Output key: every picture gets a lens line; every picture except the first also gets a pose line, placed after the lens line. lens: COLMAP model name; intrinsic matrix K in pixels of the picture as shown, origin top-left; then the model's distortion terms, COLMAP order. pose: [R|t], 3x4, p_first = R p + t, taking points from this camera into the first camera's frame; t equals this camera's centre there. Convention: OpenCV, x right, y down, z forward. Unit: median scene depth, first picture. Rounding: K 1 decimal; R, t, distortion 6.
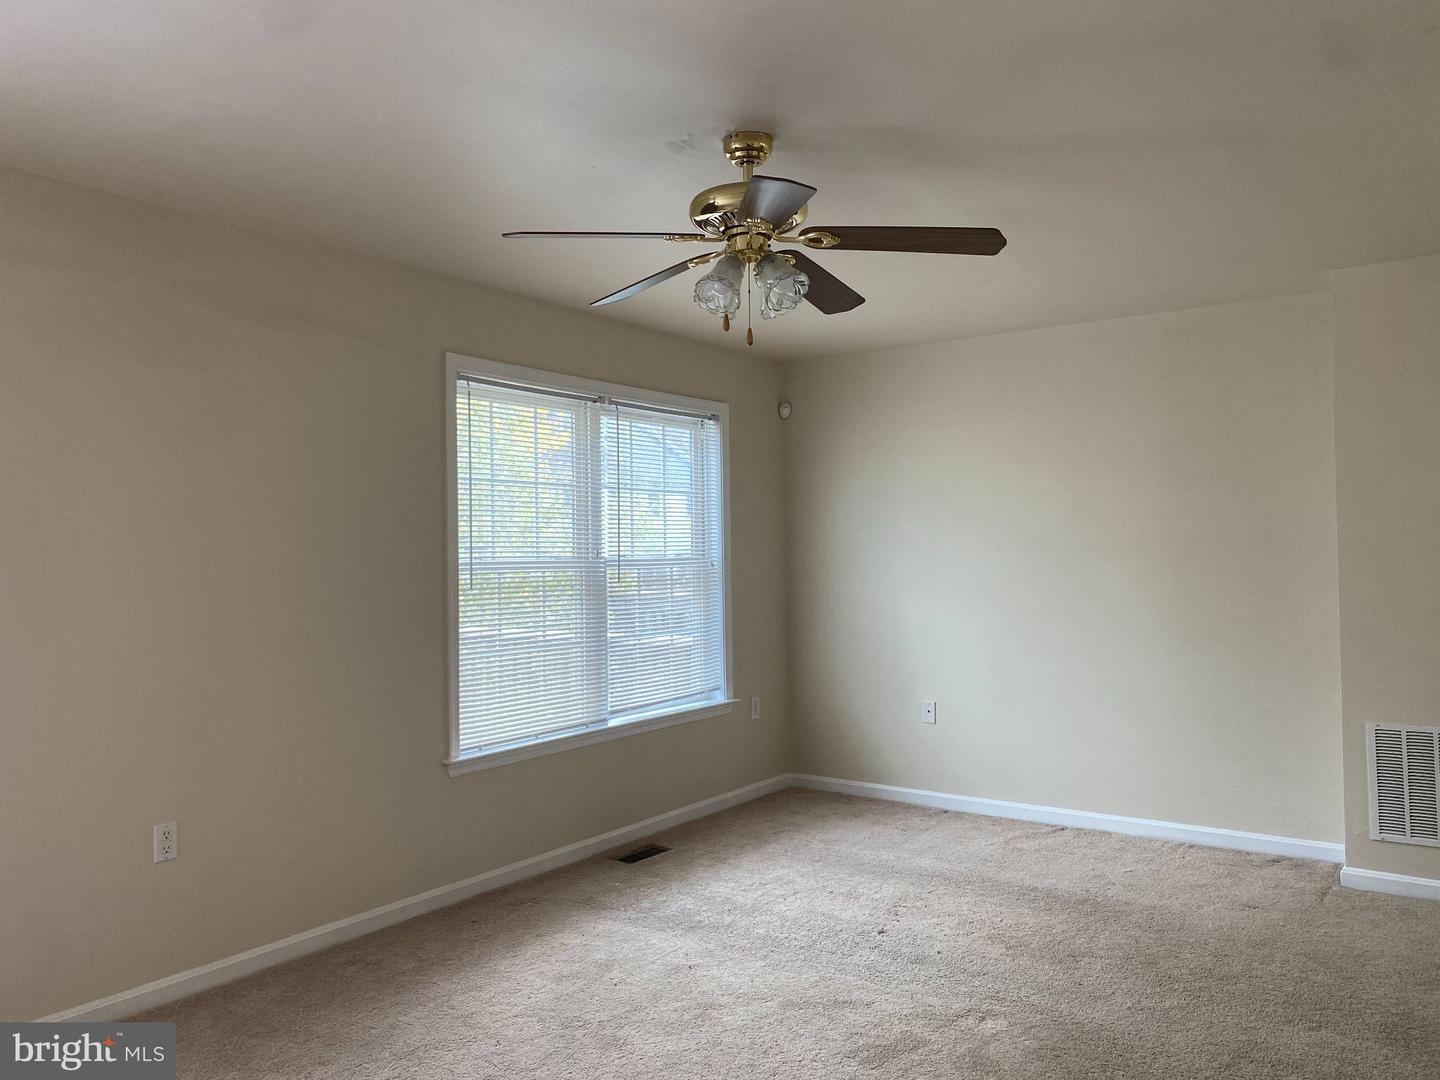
lens RADIAL K [[1075.2, 0, 720.0], [0, 1075.2, 540.0], [0, 0, 1]] dist [0.000415, -0.003251]
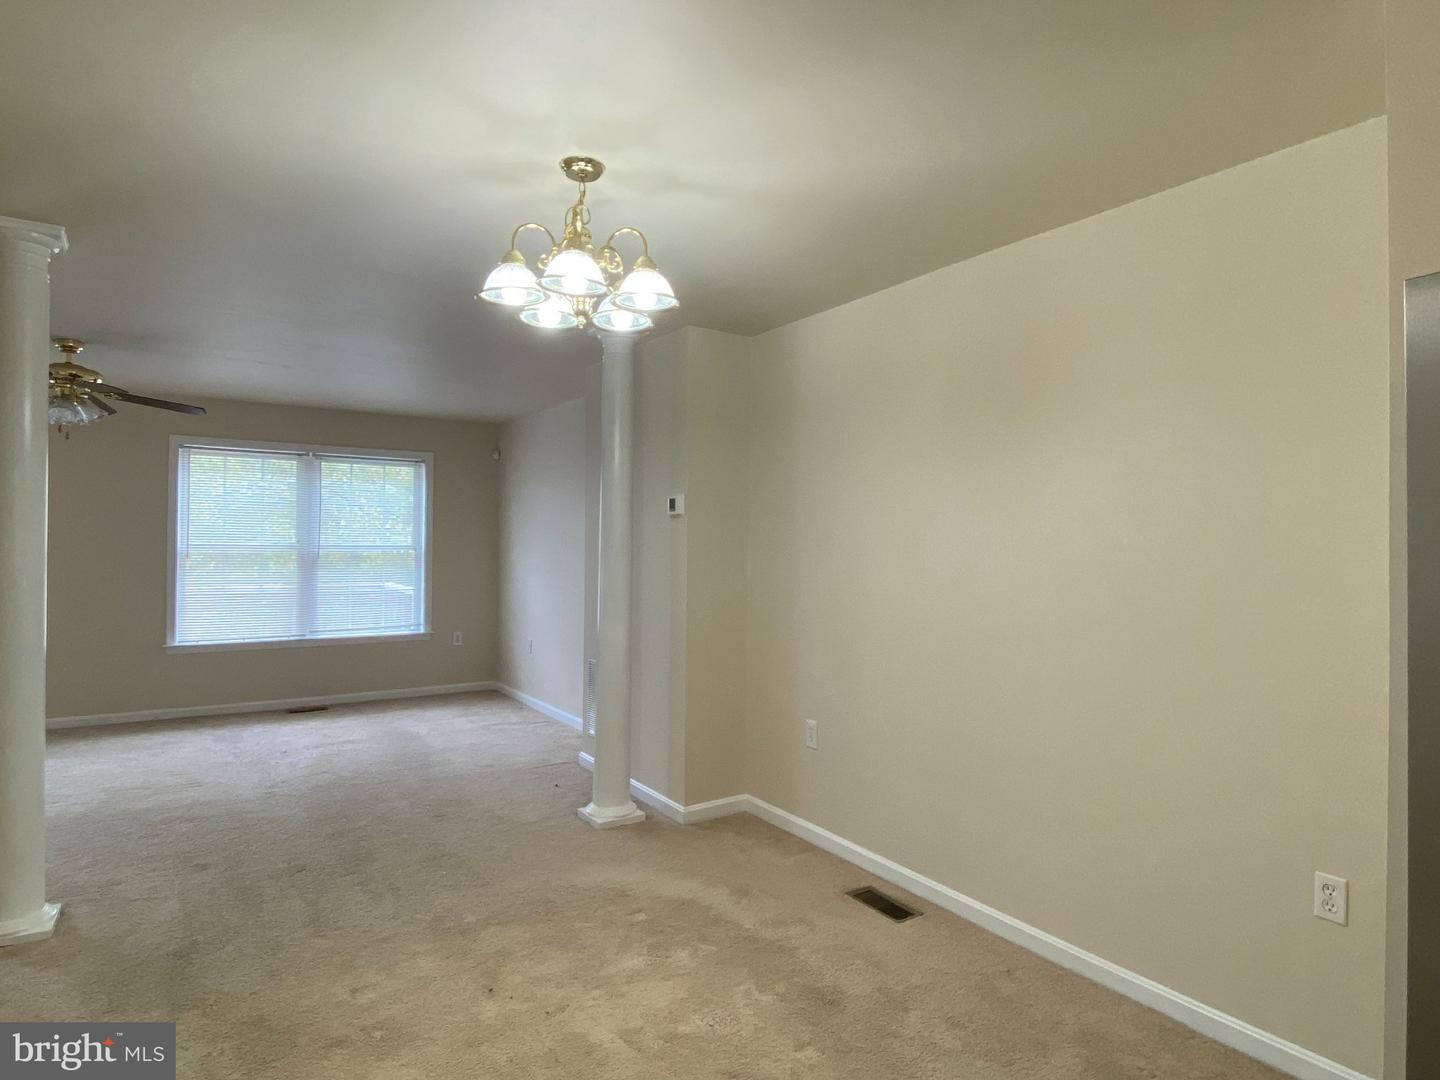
lens RADIAL K [[794.2, 0, 720.0], [0, 794.2, 540.0], [0, 0, 1]] dist [0.006642, -0.017796]
pose [[0.941399, 0.015262, -0.336949, 0.960348], [-0.015038, 0.999882, 0.003276, -0.003438], [0.336959, 0.001983, 0.941517, -0.002017]]
